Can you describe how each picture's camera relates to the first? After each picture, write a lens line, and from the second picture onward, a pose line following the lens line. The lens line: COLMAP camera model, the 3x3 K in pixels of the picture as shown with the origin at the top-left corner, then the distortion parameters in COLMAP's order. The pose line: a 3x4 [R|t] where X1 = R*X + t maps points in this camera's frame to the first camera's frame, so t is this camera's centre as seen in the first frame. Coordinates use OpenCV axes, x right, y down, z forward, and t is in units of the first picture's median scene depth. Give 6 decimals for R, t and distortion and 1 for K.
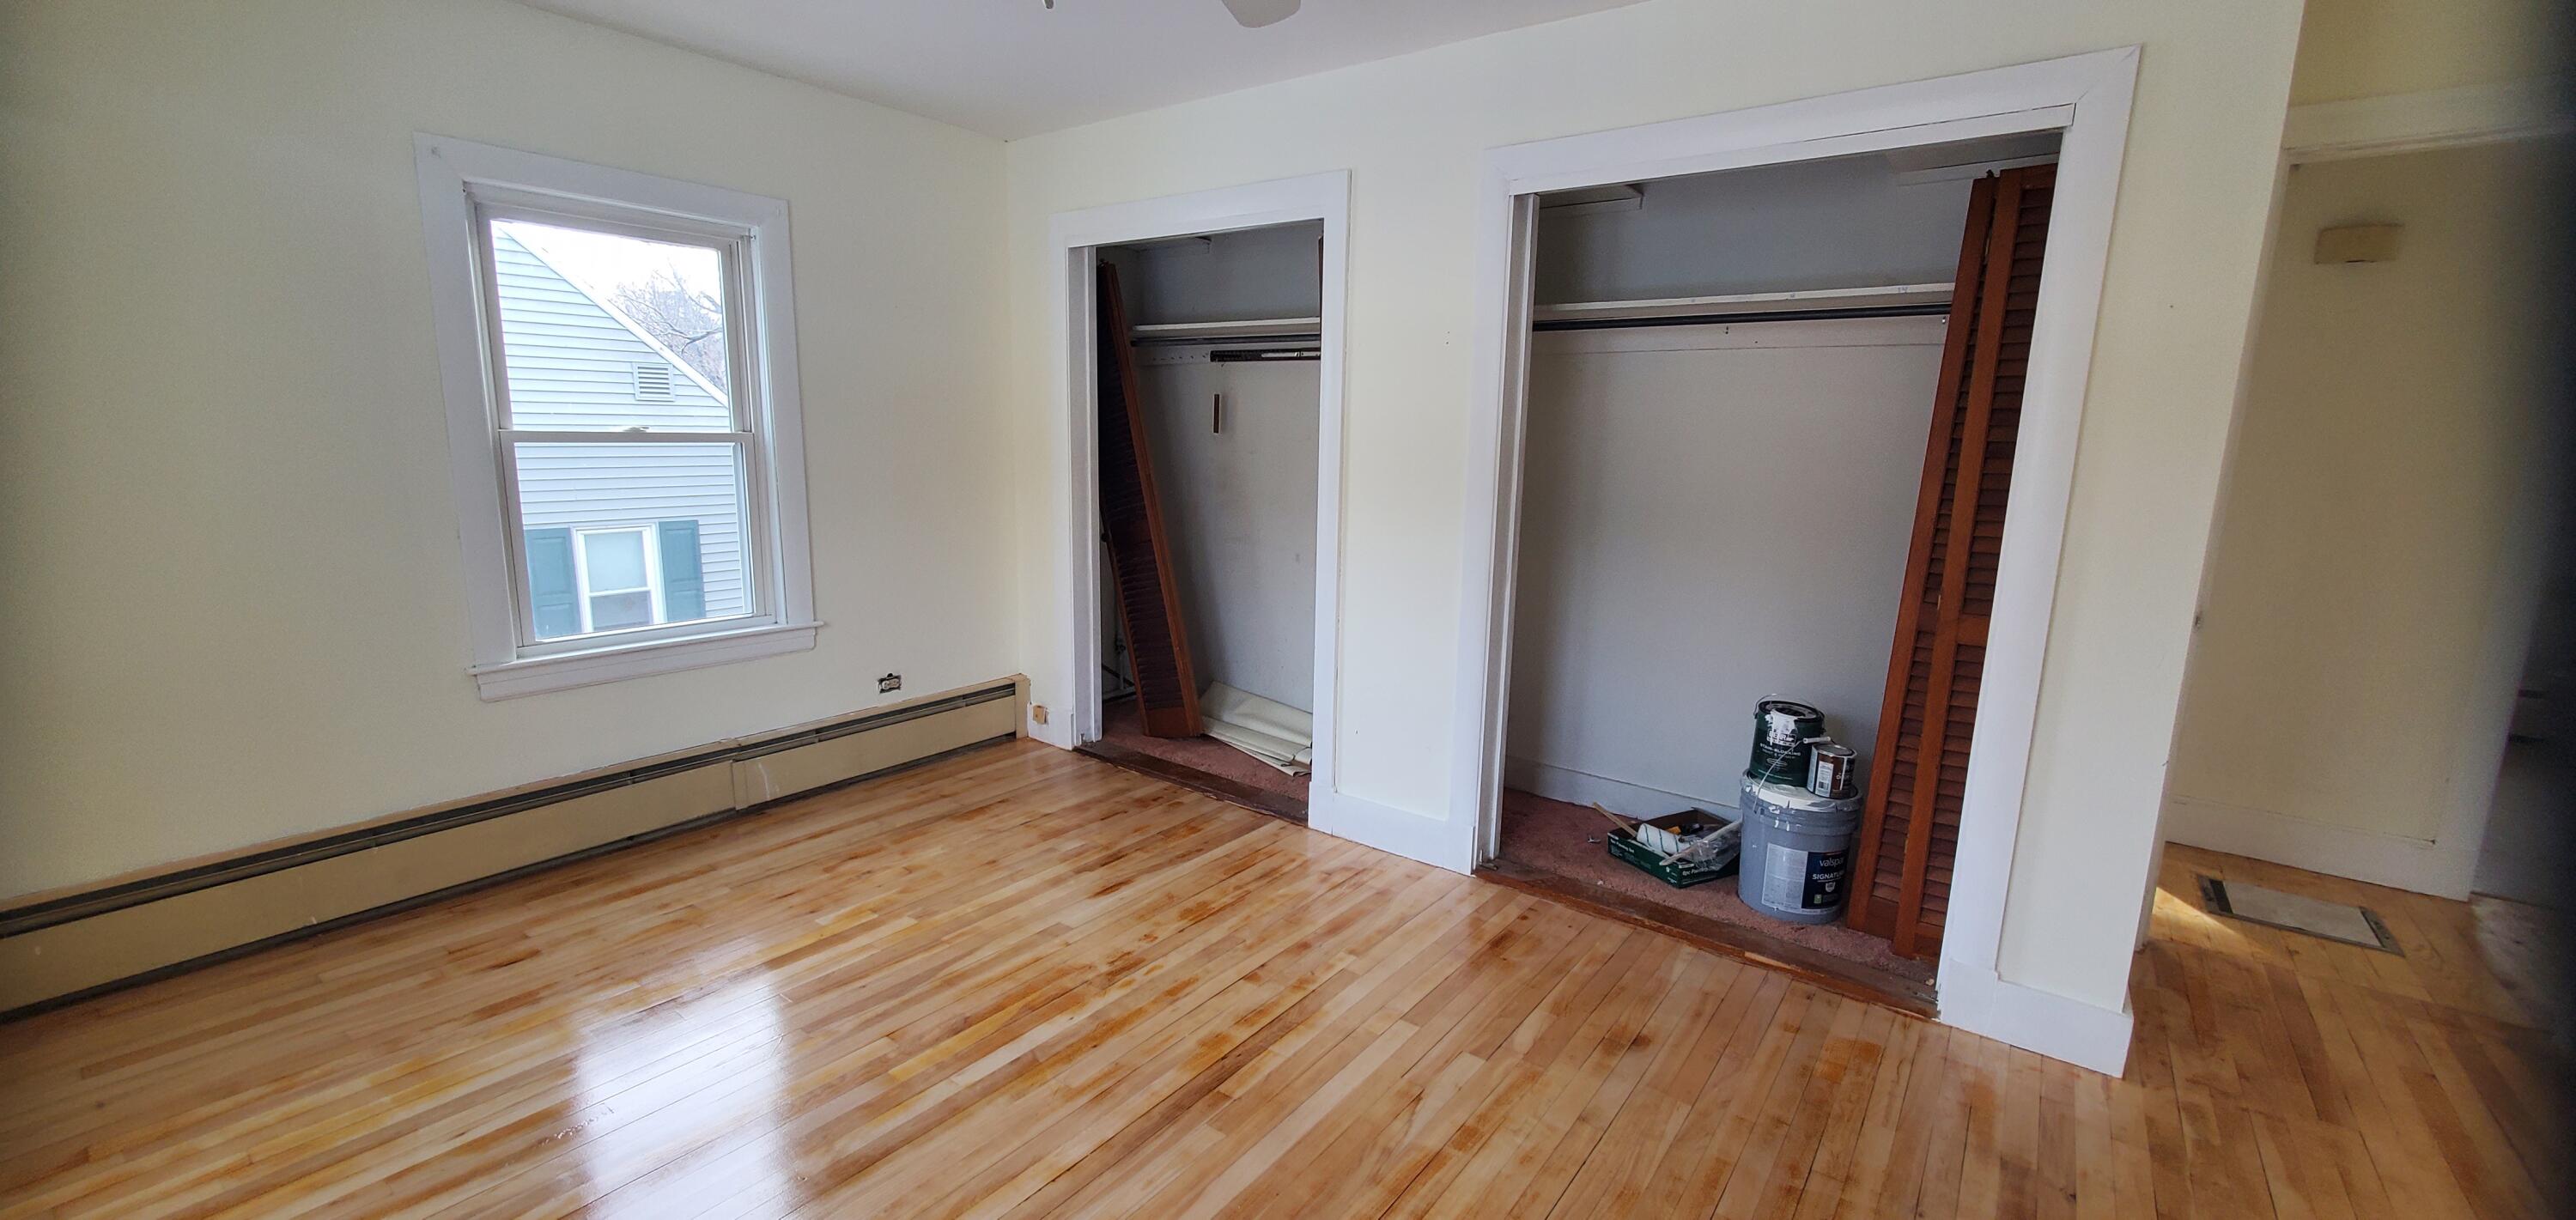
lens RADIAL K [[1017.1, 0, 1305.8], [0, 1017.1, 611.6], [0, 0, 1]] dist [0.001737, -0.003681]
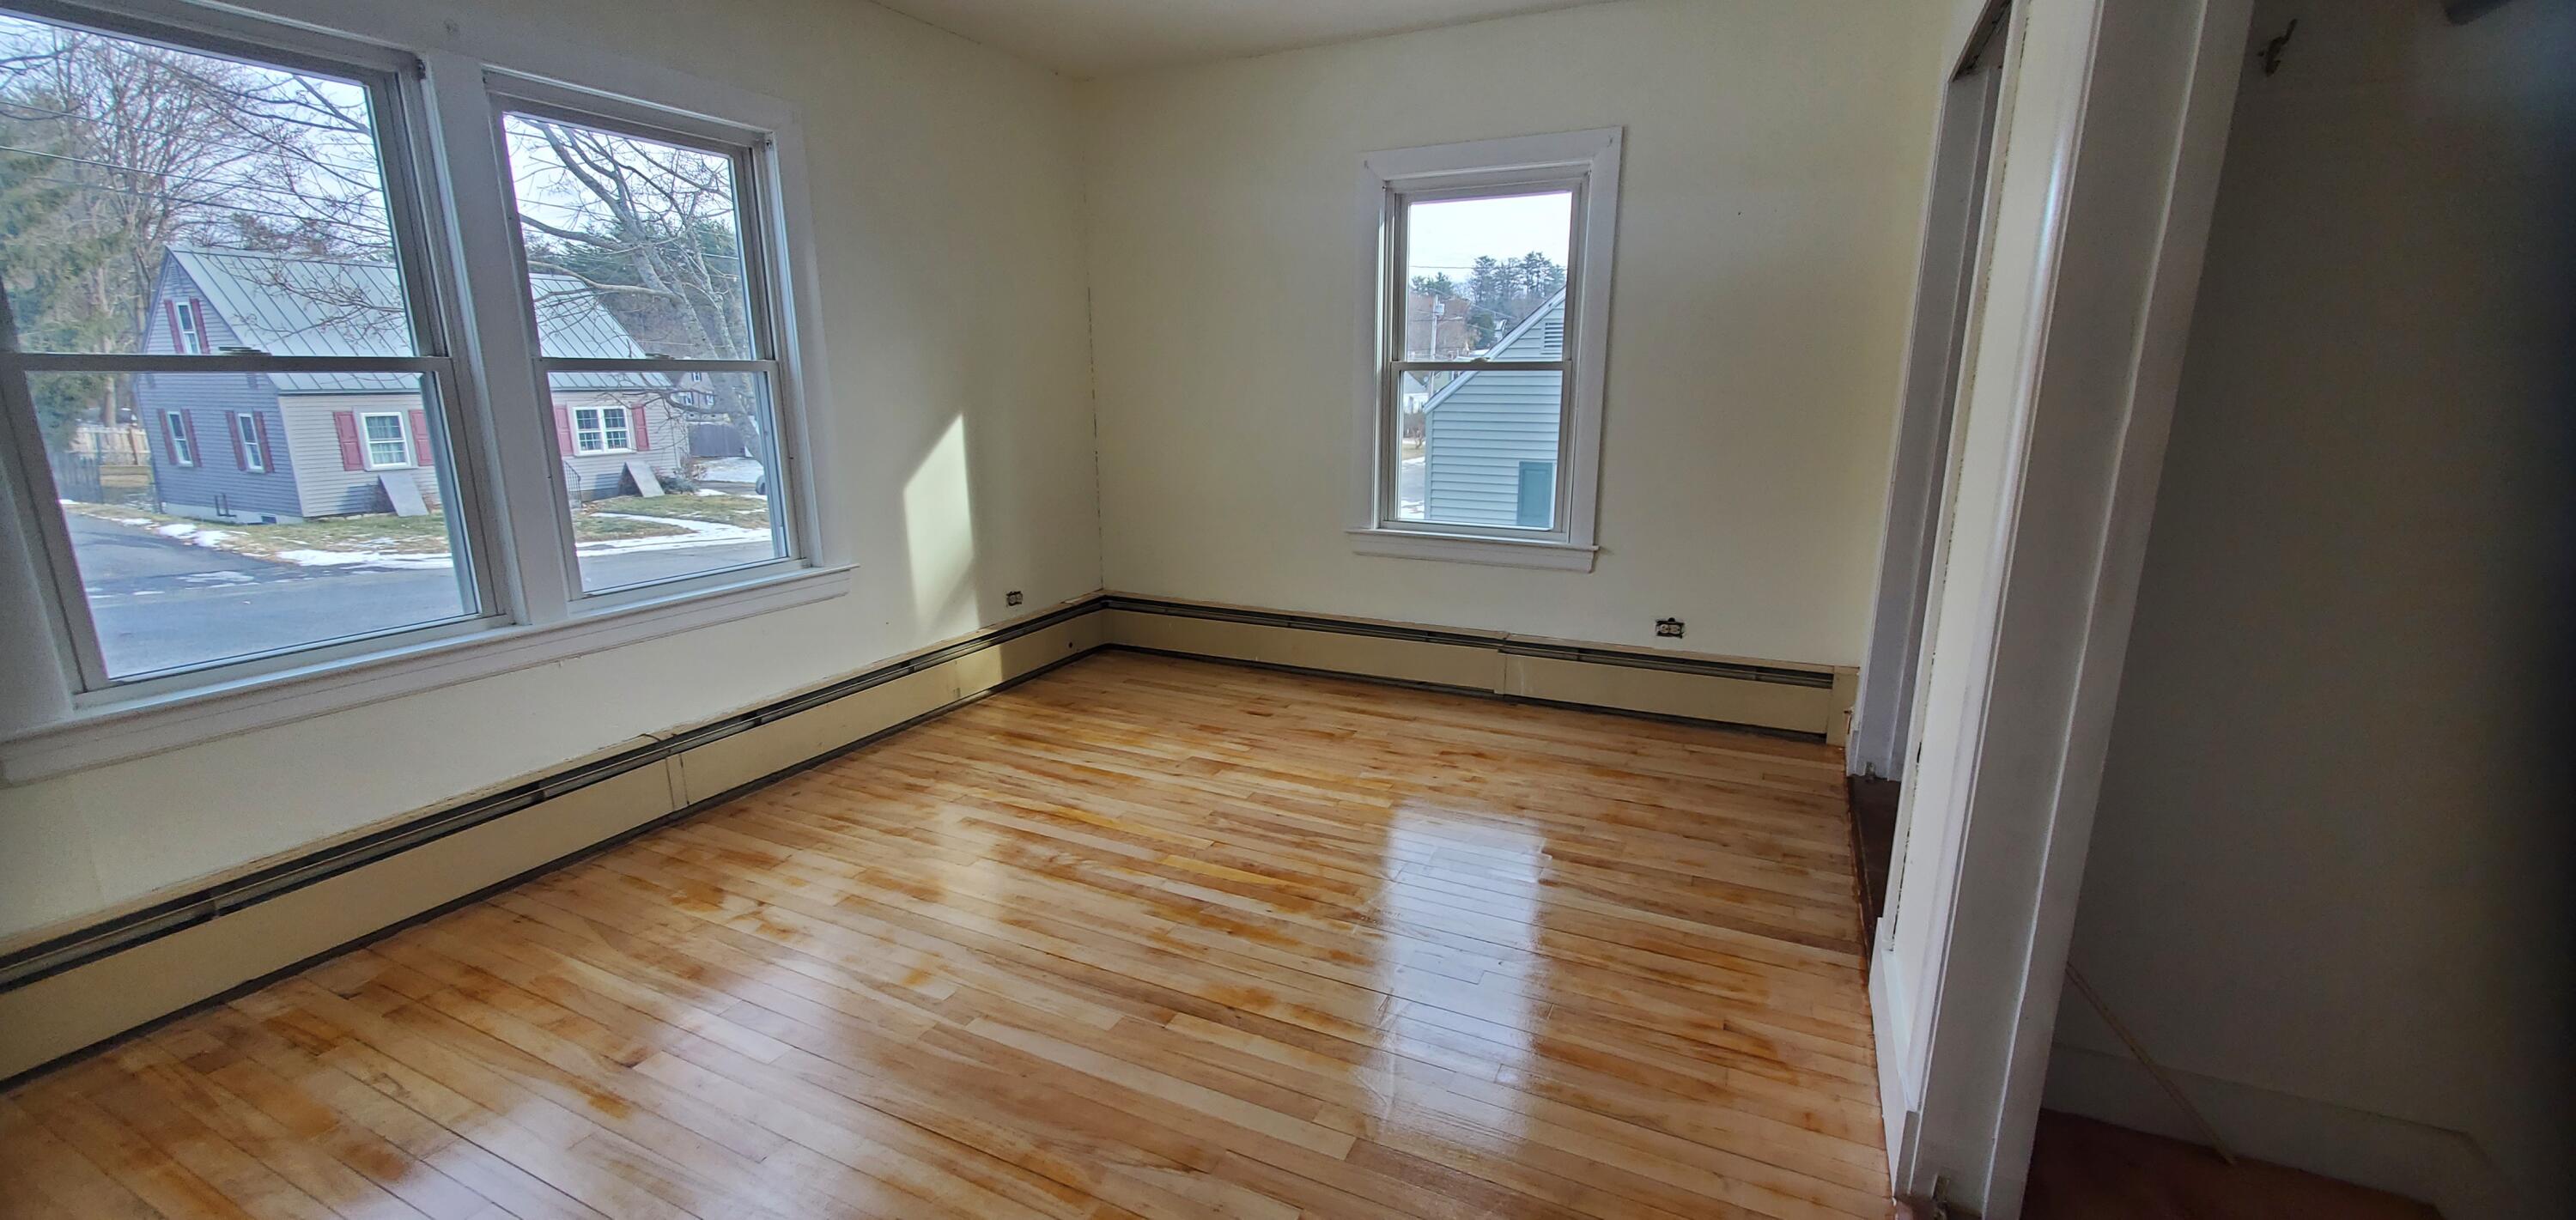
lens RADIAL K [[1017.1, 0, 1305.8], [0, 1017.1, 611.6], [0, 0, 1]] dist [0.001737, -0.003681]
pose [[0.195242, 0.200718, -0.959996, 0.598228], [-0.170037, 0.970938, 0.168423, -0.064200], [0.965903, 0.130352, 0.223698, 0.645757]]
